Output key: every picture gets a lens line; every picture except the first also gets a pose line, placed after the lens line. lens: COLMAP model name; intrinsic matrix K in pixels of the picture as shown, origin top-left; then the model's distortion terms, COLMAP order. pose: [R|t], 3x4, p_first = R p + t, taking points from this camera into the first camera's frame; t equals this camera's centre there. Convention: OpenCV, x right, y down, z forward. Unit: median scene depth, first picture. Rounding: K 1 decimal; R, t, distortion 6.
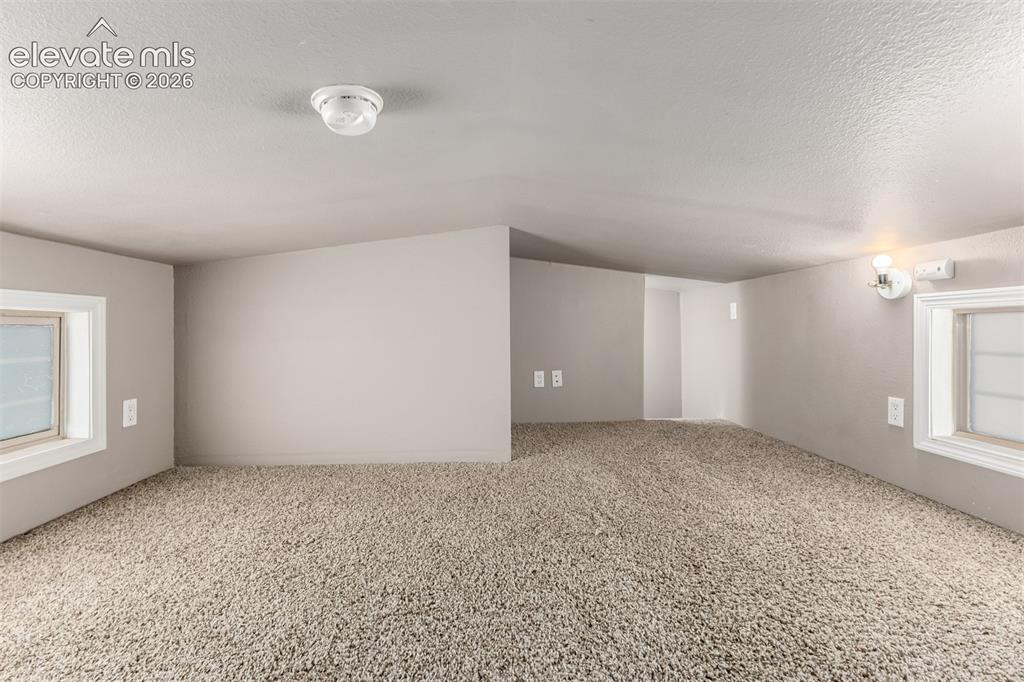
lens RADIAL K [[447.6, 0, 507.0], [0, 447.6, 336.0], [0, 0, 1]] dist [0.013582, -0.003248]
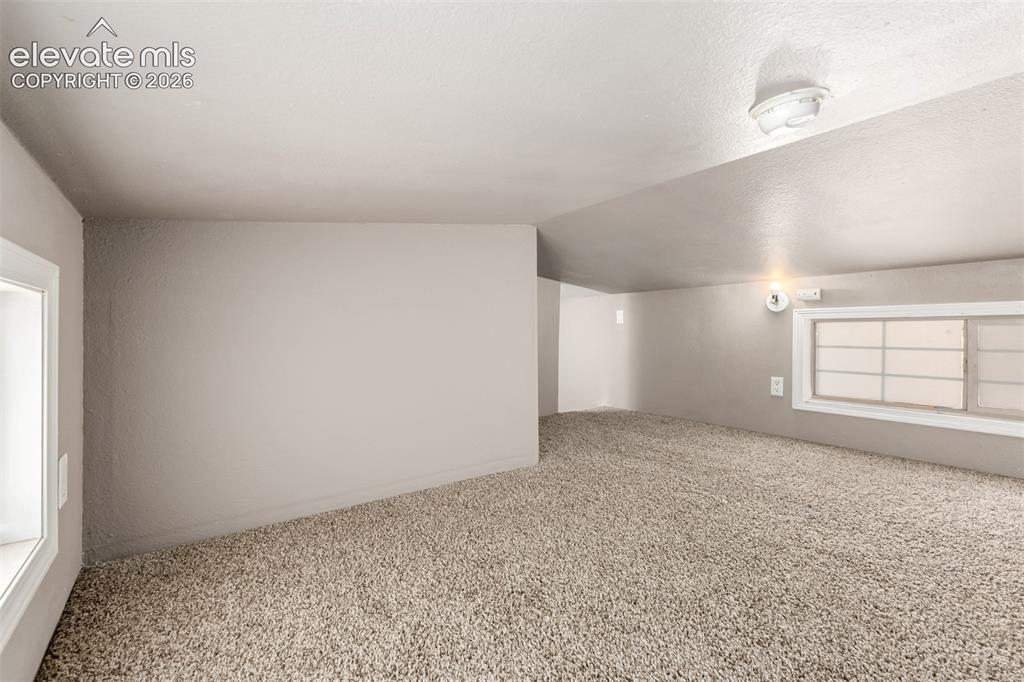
lens RADIAL K [[447.6, 0, 508.5], [0, 447.6, 336.5], [0, 0, 1]] dist [0.013582, -0.003248]
pose [[0.829732, -0.003291, 0.558152, -0.746930], [0.006963, 0.999966, -0.004454, 0.001828], [-0.558118, 0.007582, 0.829727, 0.262678]]
